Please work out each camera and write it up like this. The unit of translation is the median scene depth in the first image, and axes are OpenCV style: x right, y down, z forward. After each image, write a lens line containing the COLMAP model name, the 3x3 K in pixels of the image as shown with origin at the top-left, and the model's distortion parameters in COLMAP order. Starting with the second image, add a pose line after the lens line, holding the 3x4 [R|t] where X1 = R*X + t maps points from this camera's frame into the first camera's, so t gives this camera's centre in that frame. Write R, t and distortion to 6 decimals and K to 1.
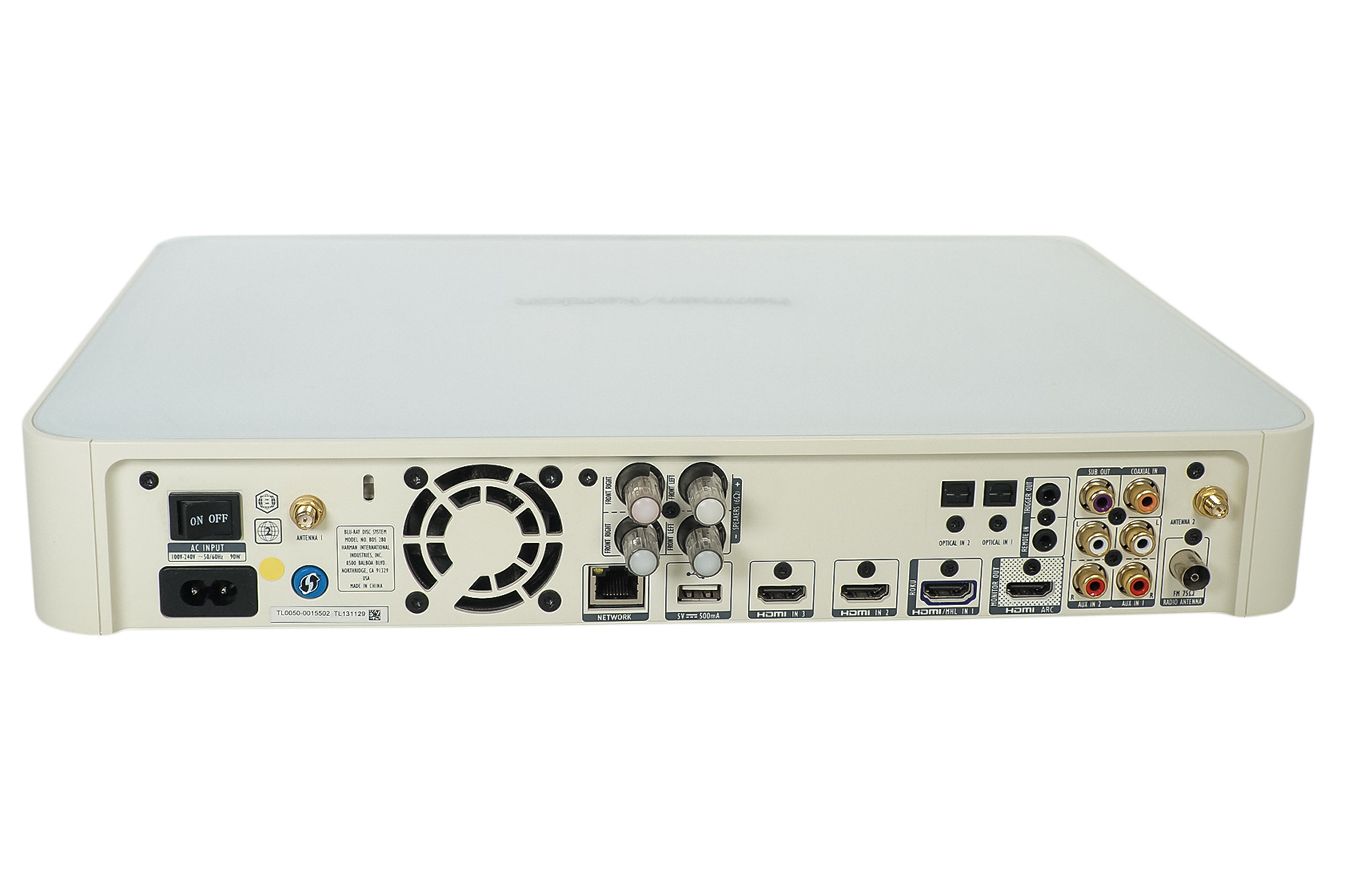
lens RADIAL K [[1950.3, 0, 674.5], [0, 1950.3, 447.5], [0, 0, 1]] dist [0.022876, 0.079426]
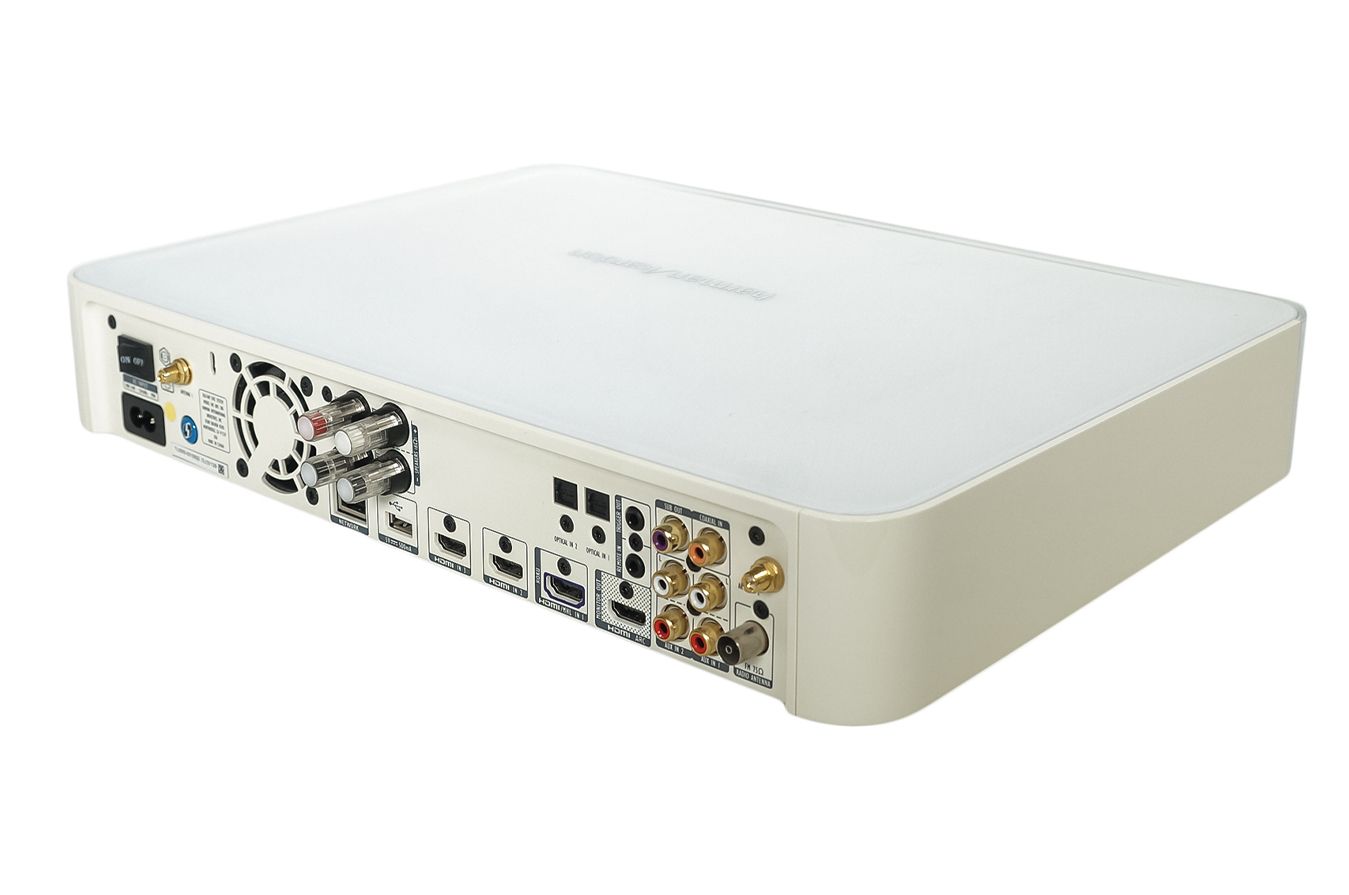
lens RADIAL K [[1950.3, 0, 674.5], [0, 1950.3, 447.5], [0, 0, 1]] dist [0.022876, 0.079426]
pose [[0.659106, 0.225405, -0.717476, 0.893524], [-0.226608, 0.969212, 0.096320, -0.107939], [0.717098, 0.099101, 0.689891, 0.348946]]
